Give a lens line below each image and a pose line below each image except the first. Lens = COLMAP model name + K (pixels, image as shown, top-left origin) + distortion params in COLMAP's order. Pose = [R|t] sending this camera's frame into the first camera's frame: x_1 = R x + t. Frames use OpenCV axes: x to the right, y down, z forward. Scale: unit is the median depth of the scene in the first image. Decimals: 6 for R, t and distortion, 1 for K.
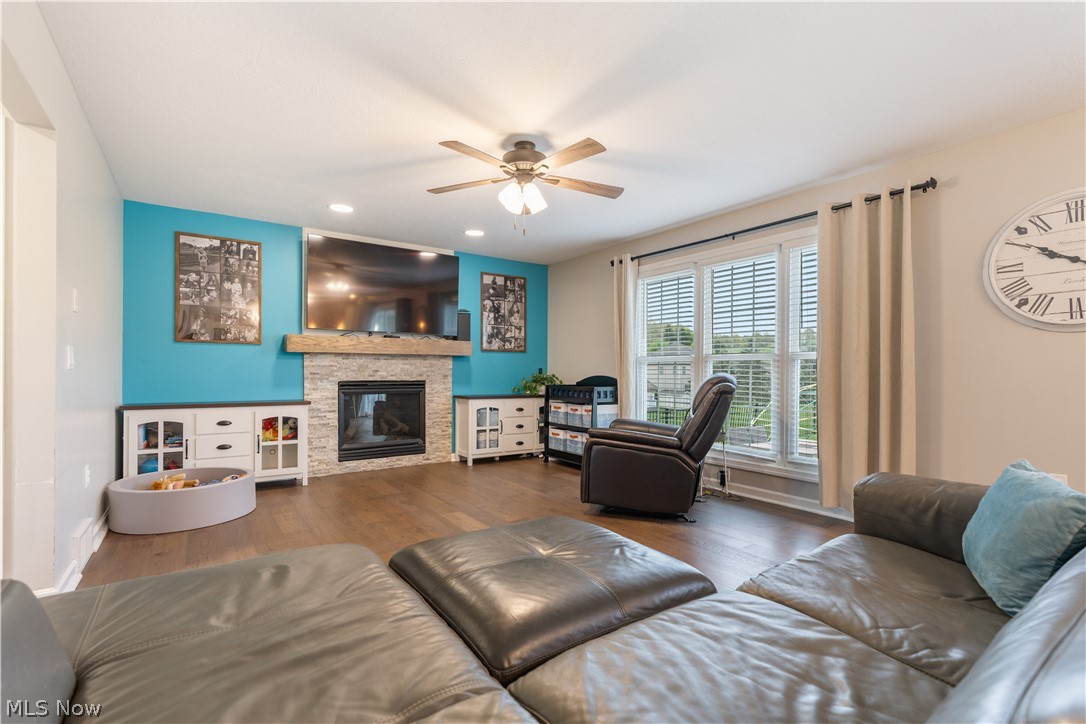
lens RADIAL K [[489.9, 0, 545.0], [0, 489.9, 371.3], [0, 0, 1]] dist [-0.009550, -0.000709]
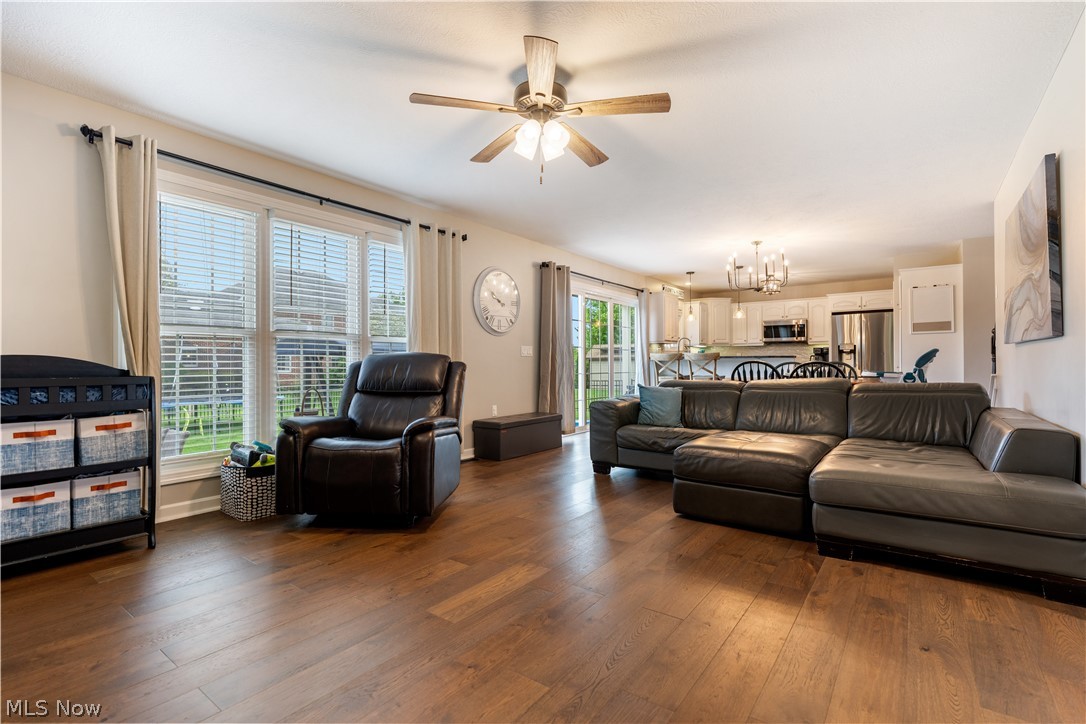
lens RADIAL K [[502.0, 0, 540.3], [0, 502.0, 362.2], [0, 0, 1]] dist [-0.013115, -0.000137]
pose [[-0.303453, 0.002502, 0.952843, -0.549059], [0.002042, 0.999996, -0.001976, 0.019893], [-0.952844, 0.001346, -0.303457, 0.803753]]
